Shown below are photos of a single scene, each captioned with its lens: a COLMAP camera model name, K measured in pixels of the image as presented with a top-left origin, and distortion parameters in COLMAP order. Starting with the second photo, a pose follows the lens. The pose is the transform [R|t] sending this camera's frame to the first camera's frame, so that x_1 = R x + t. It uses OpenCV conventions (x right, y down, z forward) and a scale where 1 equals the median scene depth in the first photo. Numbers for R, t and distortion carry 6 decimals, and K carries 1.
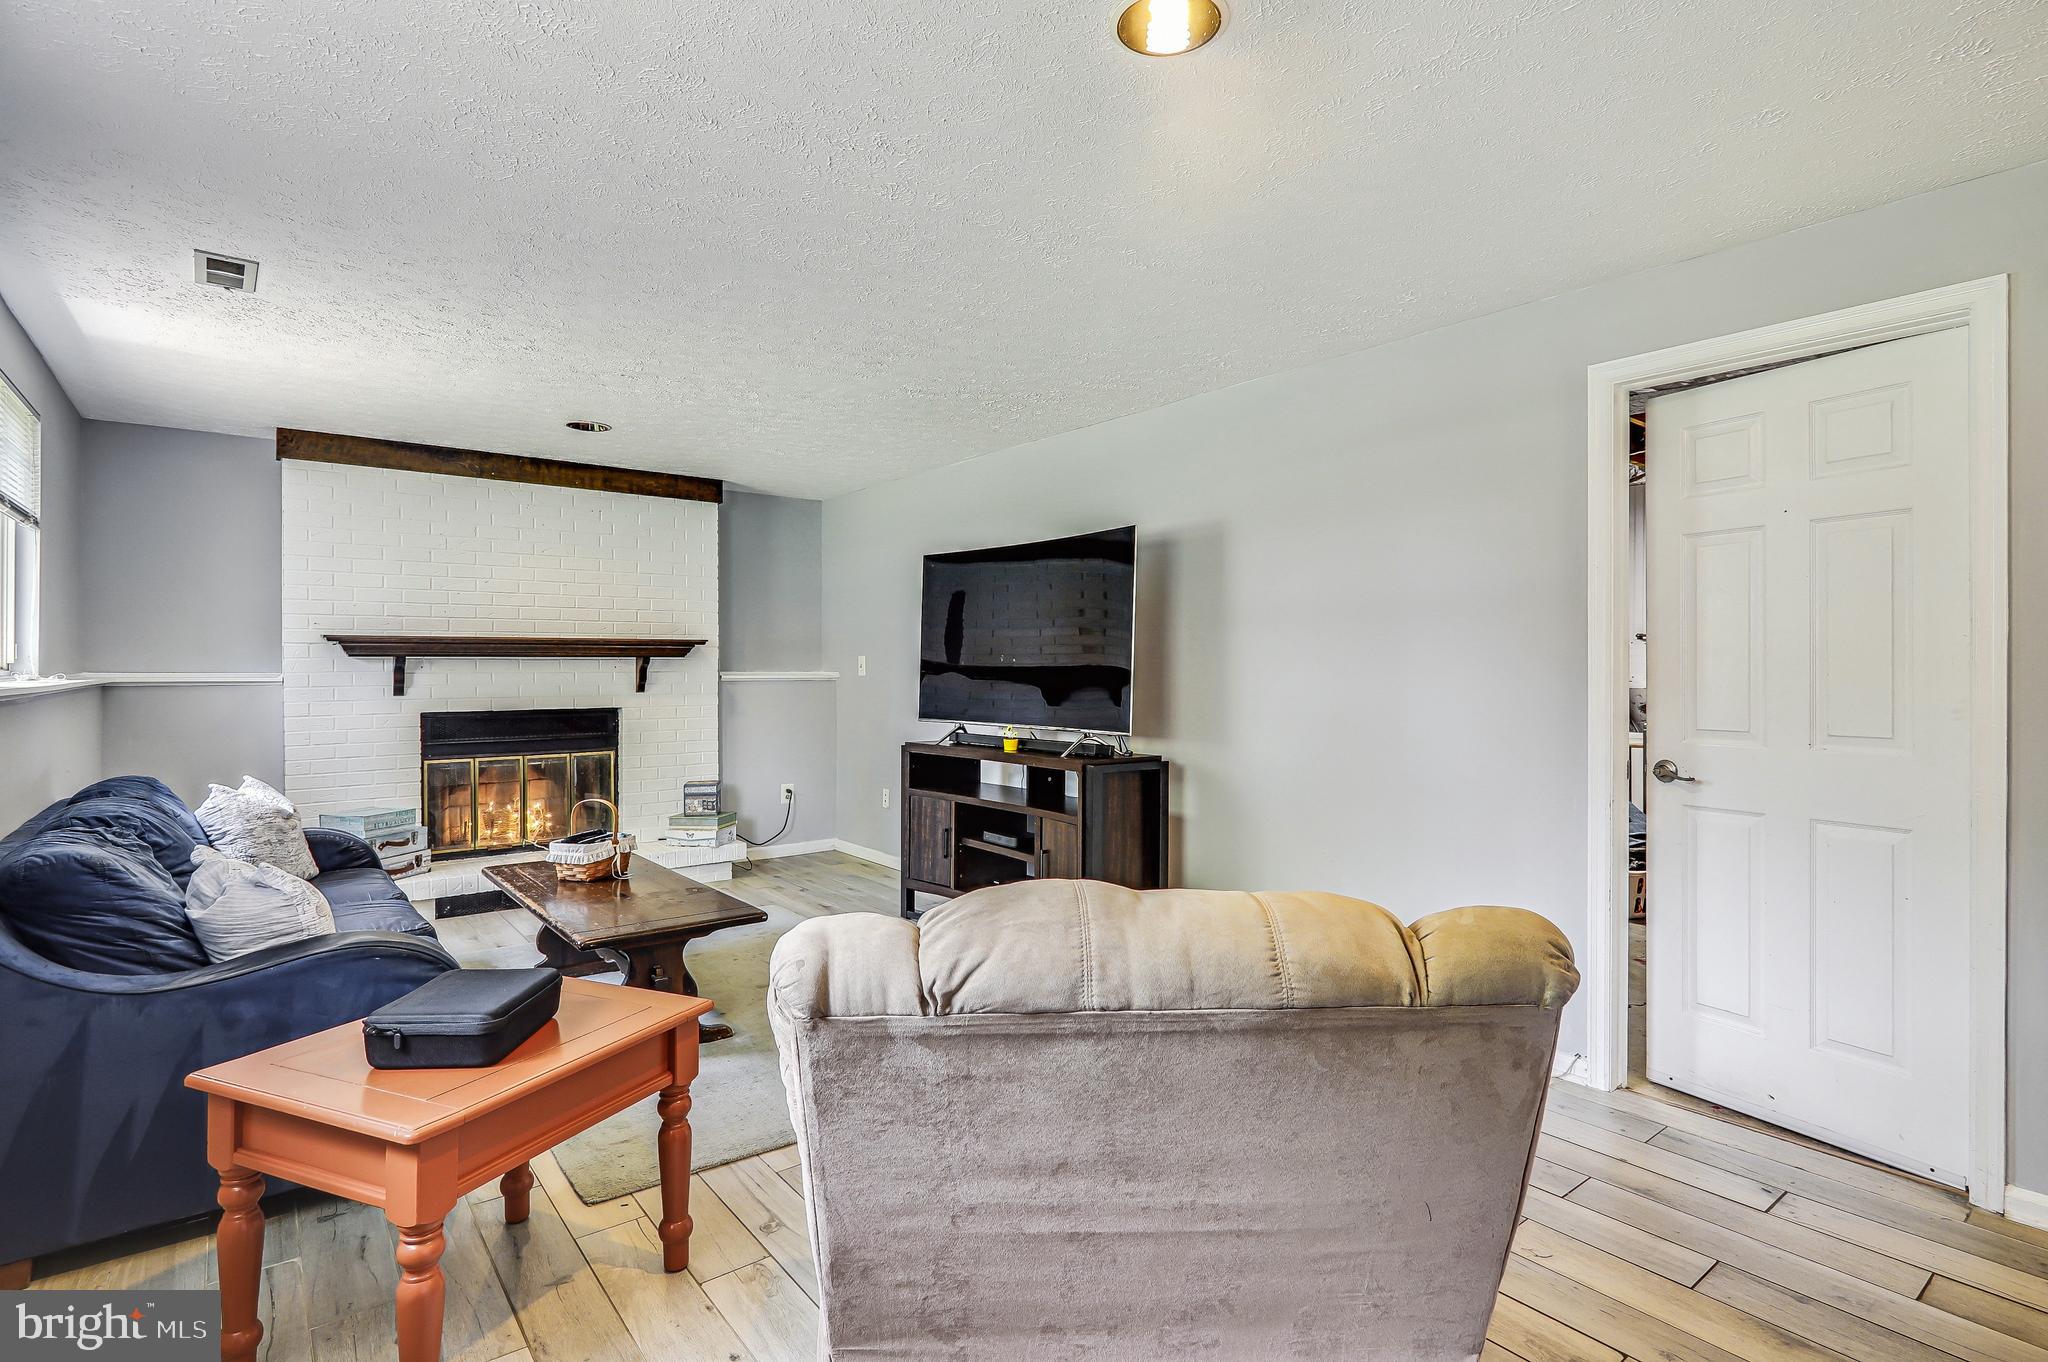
lens RADIAL K [[1006.2, 0, 1028.1], [0, 1006.2, 674.6], [0, 0, 1]] dist [0.003061, 0.001104]
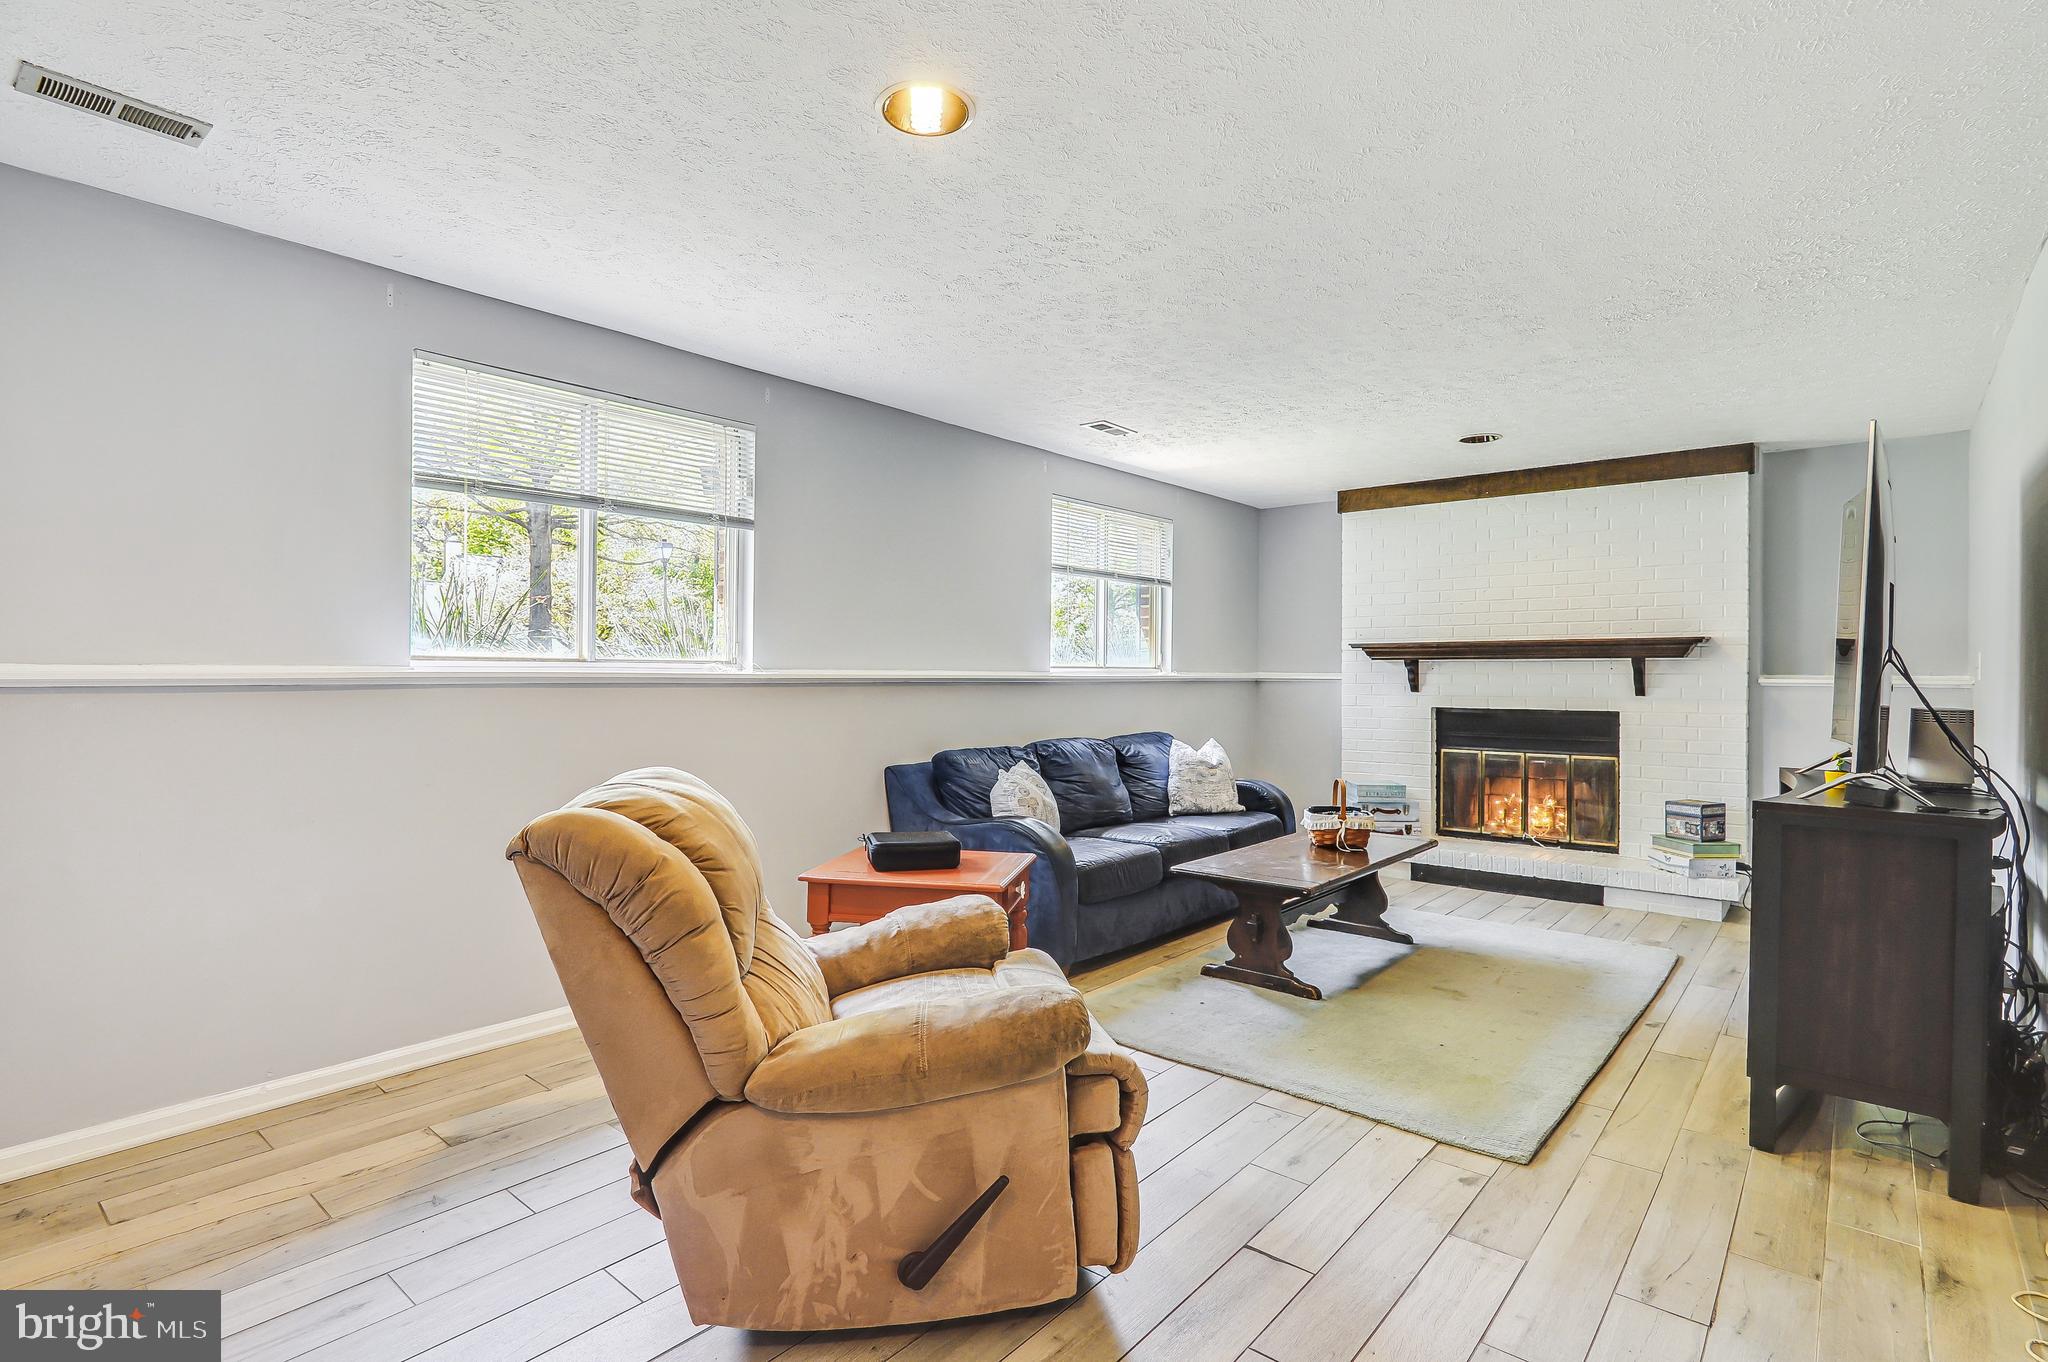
lens RADIAL K [[1006.2, 0, 1045.9], [0, 1006.2, 680.0], [0, 0, 1]] dist [0.003061, 0.001104]
pose [[0.214359, 0.005971, -0.976737, 0.451891], [-0.014025, 0.999897, 0.003035, 0.008740], [0.976654, 0.013048, 0.214421, 0.305186]]
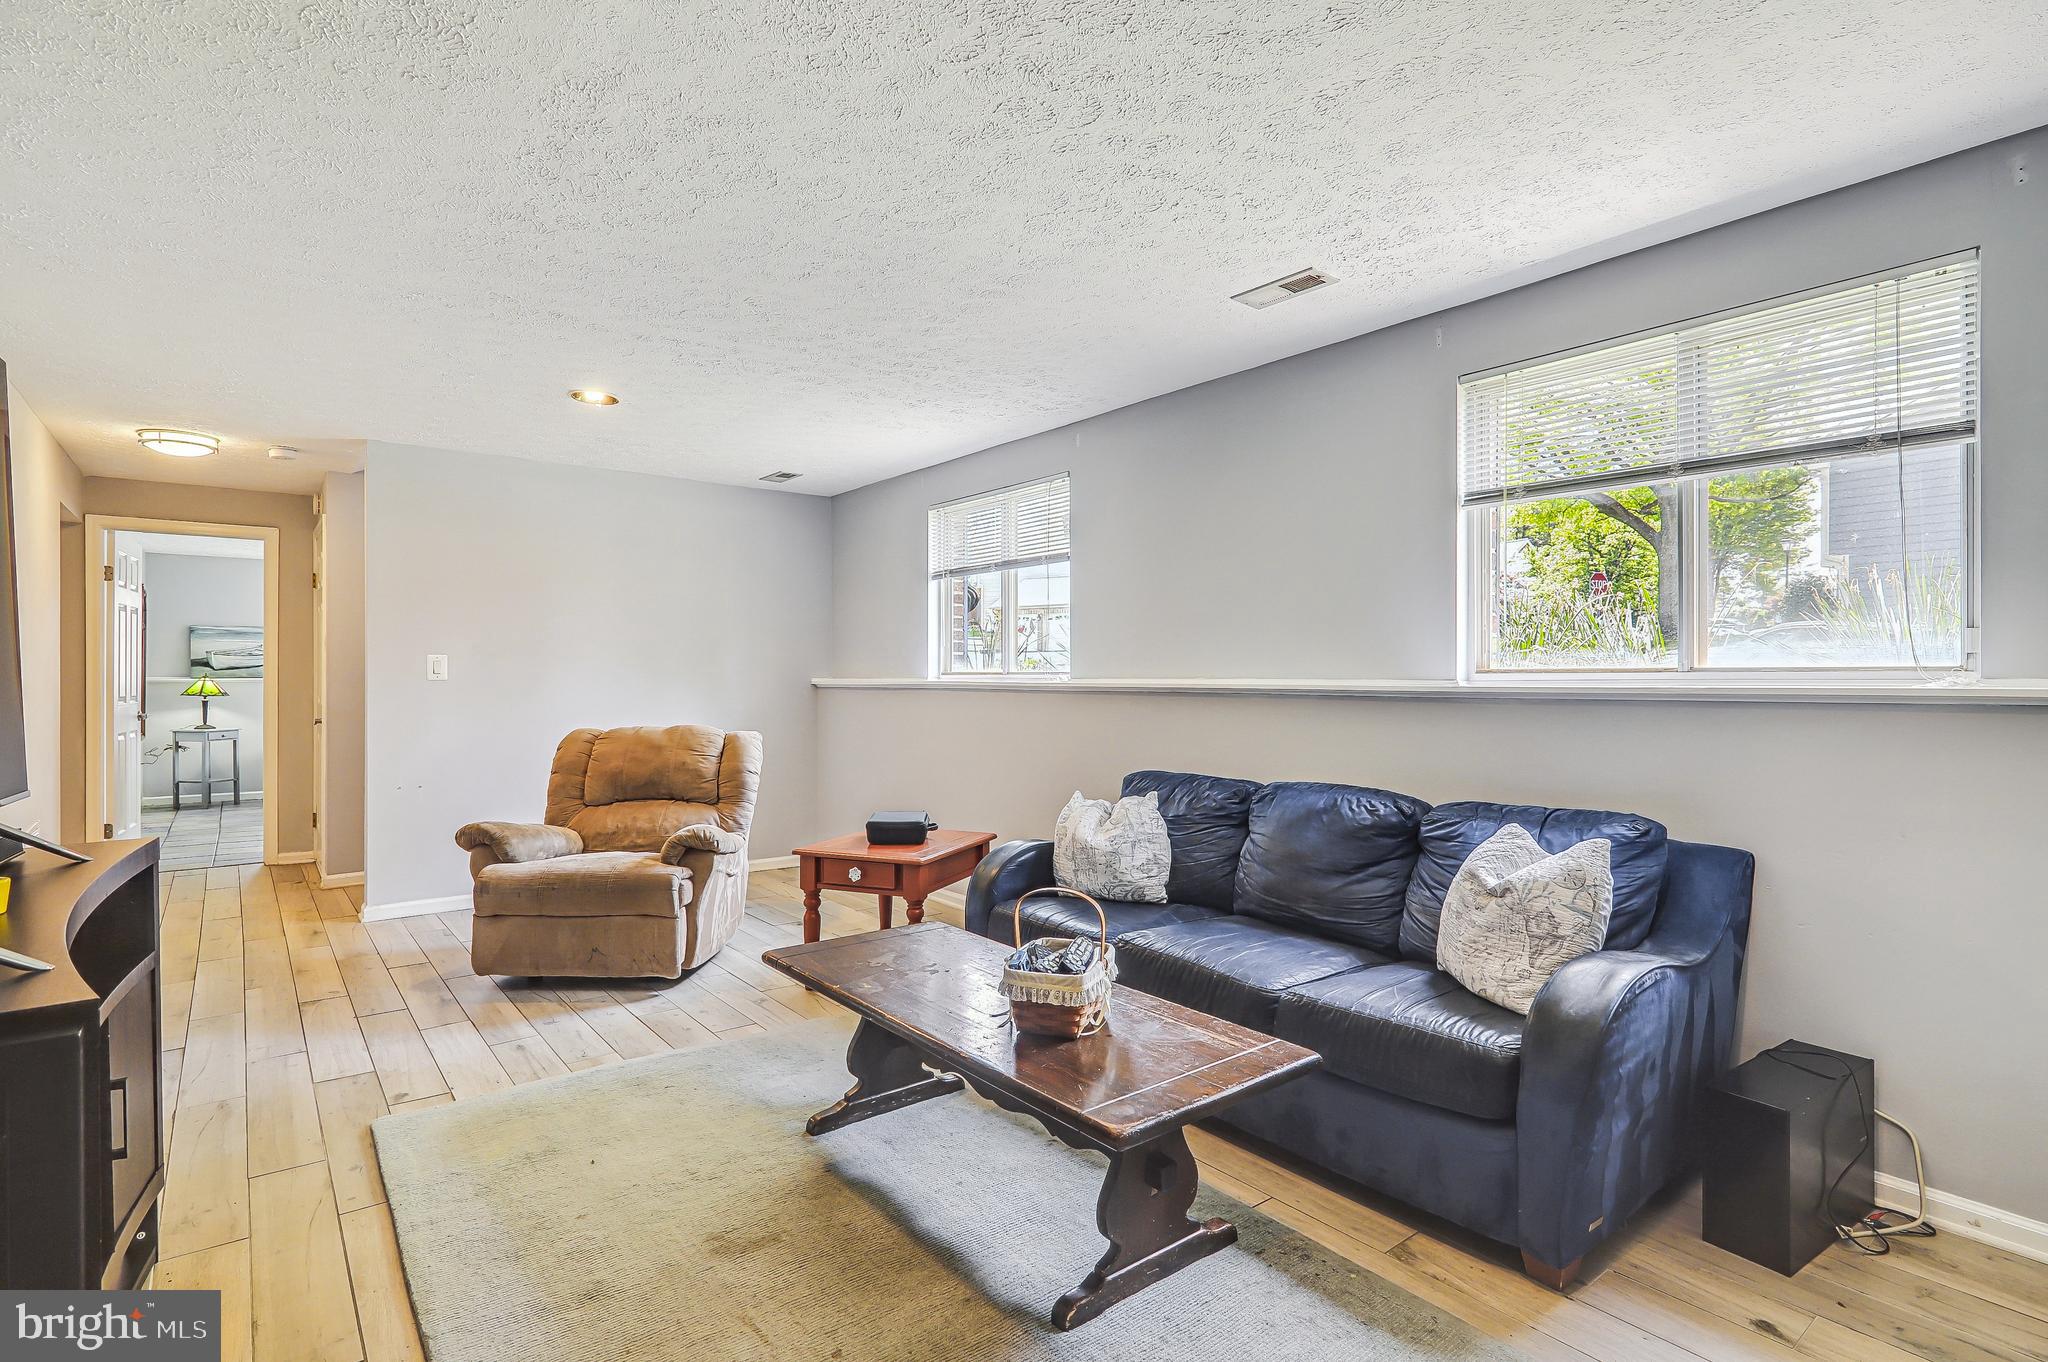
lens RADIAL K [[1006.2, 0, 1044.1], [0, 1006.2, 679.2], [0, 0, 1]] dist [0.003061, 0.001104]
pose [[-0.999877, 0.015163, 0.004041, -0.100552], [0.015217, 0.999793, 0.013536, -0.001596], [-0.003834, 0.013596, -0.999900, 0.915734]]
